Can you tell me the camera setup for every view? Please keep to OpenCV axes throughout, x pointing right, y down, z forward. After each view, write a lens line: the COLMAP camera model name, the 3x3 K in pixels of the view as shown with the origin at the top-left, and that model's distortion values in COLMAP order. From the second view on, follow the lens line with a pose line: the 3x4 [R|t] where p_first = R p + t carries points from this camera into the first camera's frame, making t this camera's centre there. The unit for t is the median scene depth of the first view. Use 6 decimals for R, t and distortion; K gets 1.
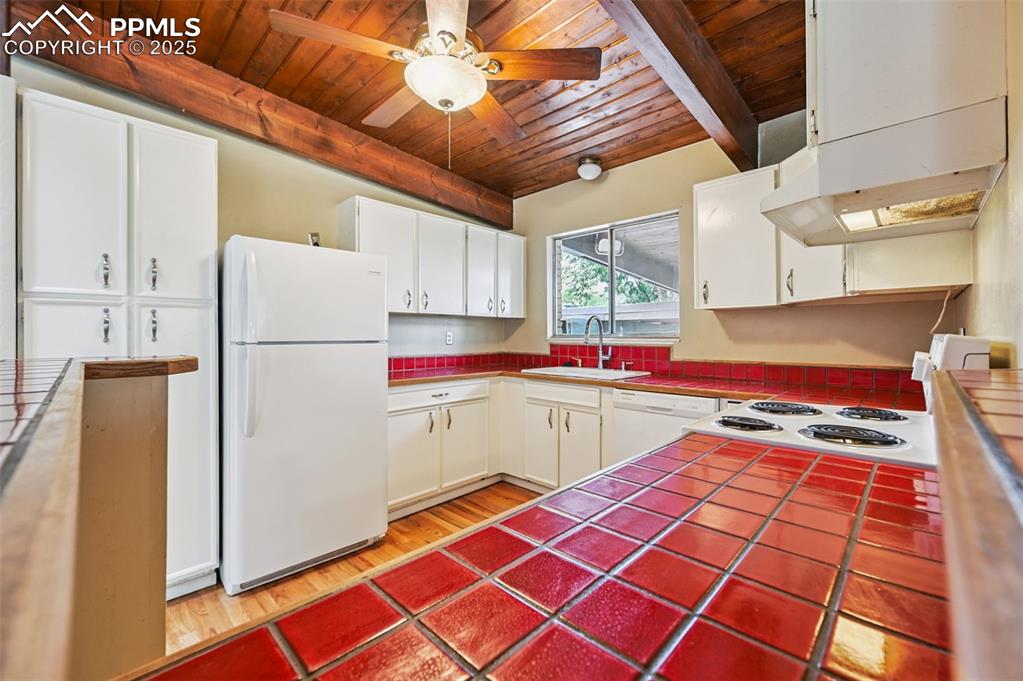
lens RADIAL K [[412.4, 0, 525.5], [0, 412.4, 336.0], [0, 0, 1]] dist [0.000111, -0.000074]
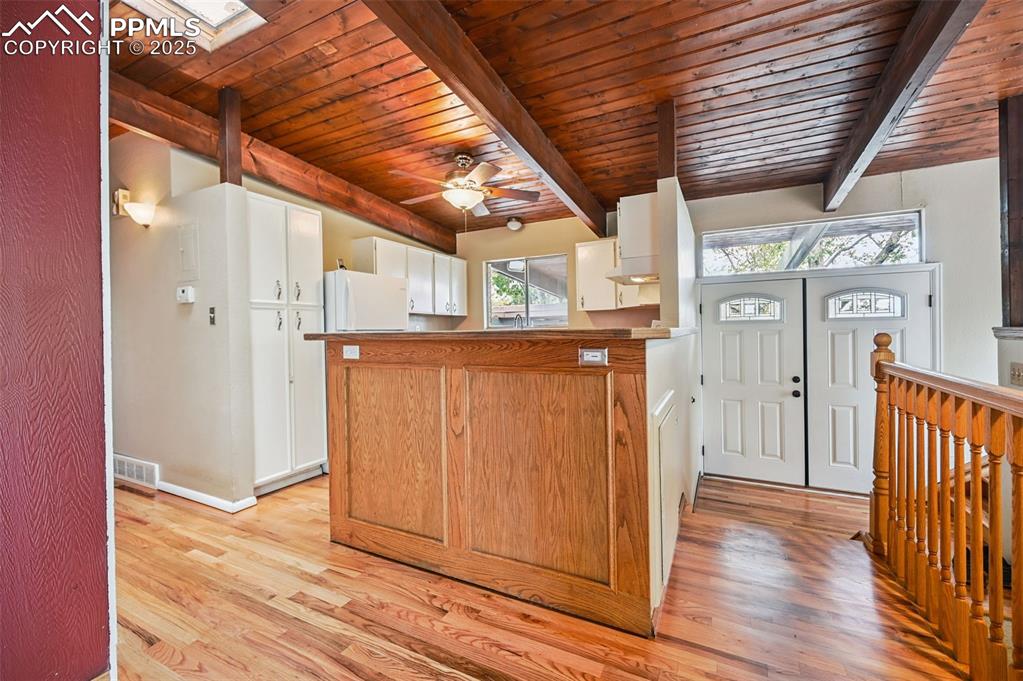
lens RADIAL K [[405.6, 0, 528.9], [0, 405.6, 335.8], [0, 0, 1]] dist [0.000062, 0.000086]
pose [[0.953663, -0.017232, 0.300382, -0.348961], [0.015355, 0.999845, 0.008608, 0.028163], [-0.300484, -0.003597, 0.953780, -0.678704]]
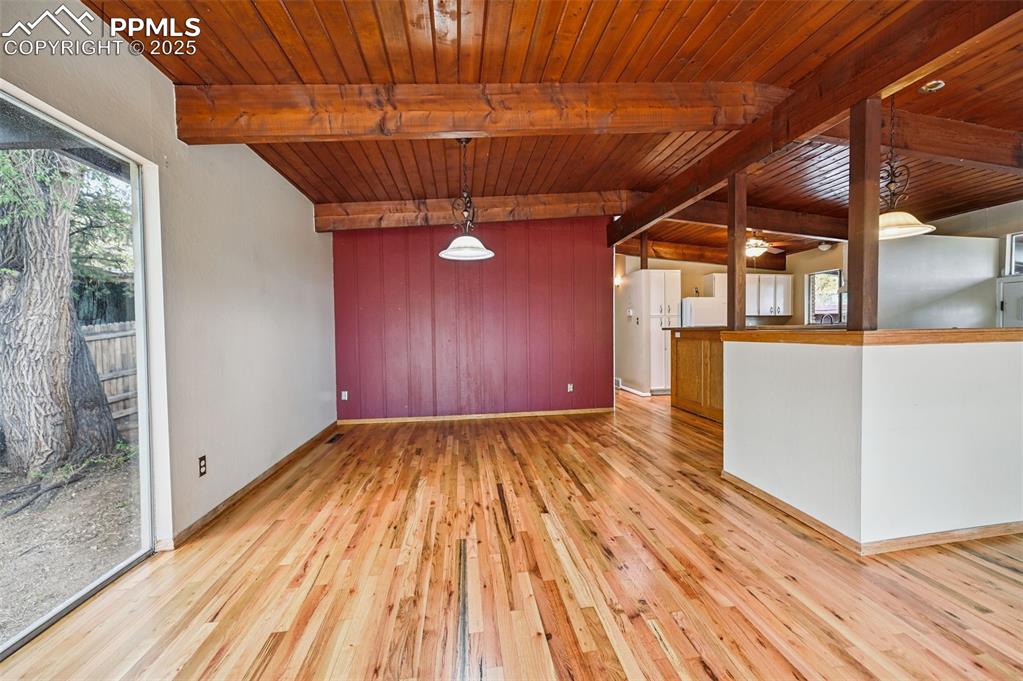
lens RADIAL K [[405.6, 0, 528.9], [0, 405.6, 335.8], [0, 0, 1]] dist [0.000062, 0.000086]
pose [[0.796957, -0.000987, -0.604036, 0.261132], [0.008272, 0.999923, 0.009281, 0.041944], [0.603980, -0.012393, 0.796903, -2.070871]]
